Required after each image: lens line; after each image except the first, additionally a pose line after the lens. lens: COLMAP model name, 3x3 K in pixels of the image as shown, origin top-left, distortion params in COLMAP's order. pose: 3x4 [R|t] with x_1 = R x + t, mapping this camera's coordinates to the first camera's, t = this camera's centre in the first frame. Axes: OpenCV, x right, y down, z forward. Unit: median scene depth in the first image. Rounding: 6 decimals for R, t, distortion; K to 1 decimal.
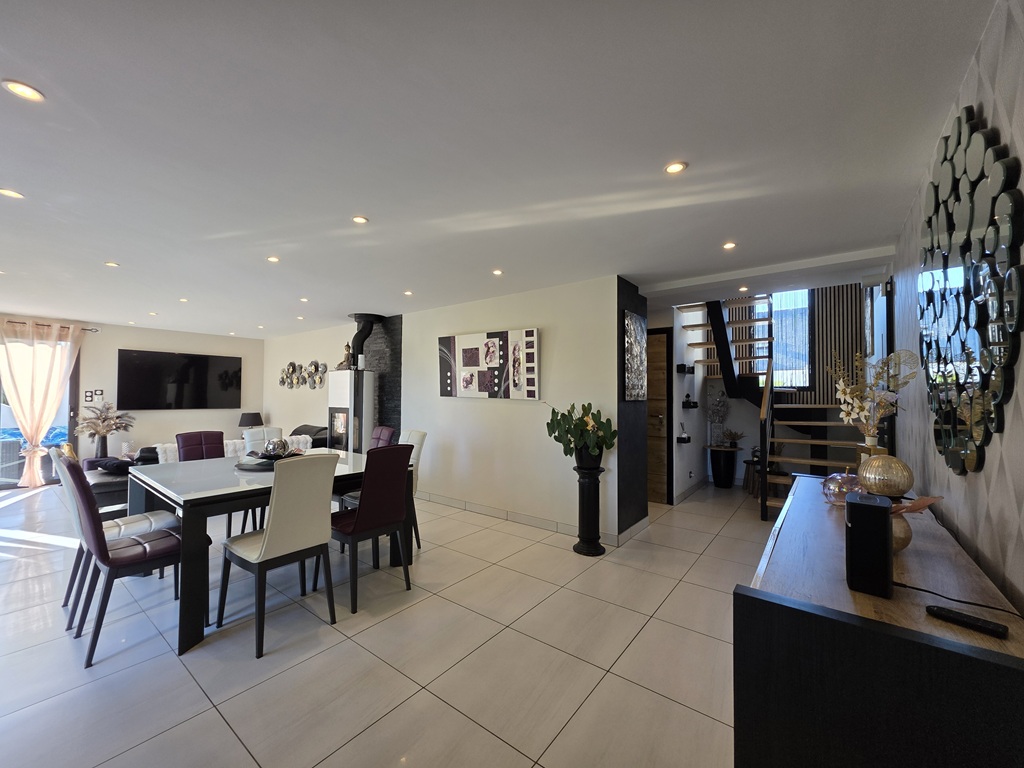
lens RADIAL K [[405.8, 0, 513.1], [0, 405.8, 380.8], [0, 0, 1]] dist [0.000575, 0.000055]
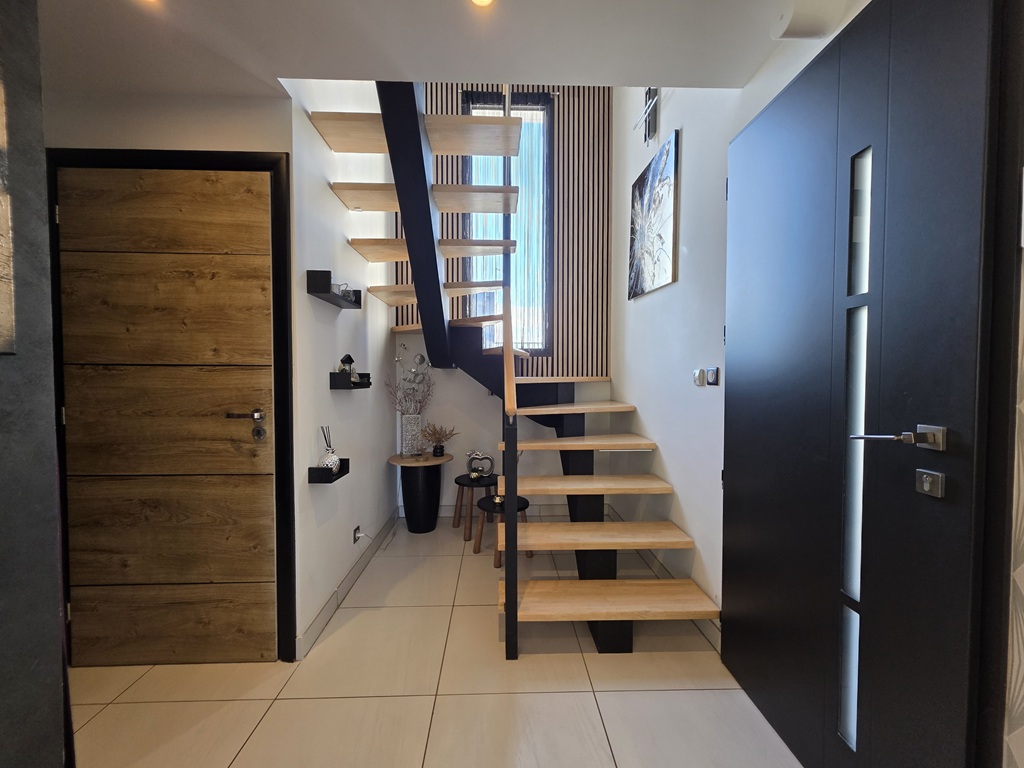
lens RADIAL K [[405.8, 0, 511.3], [0, 405.8, 381.9], [0, 0, 1]] dist [0.000575, 0.000055]
pose [[0.769727, -0.018896, 0.638093, 0.291344], [-0.015024, 0.998749, 0.047699, 0.037429], [-0.638196, -0.046302, 0.768480, 0.561872]]
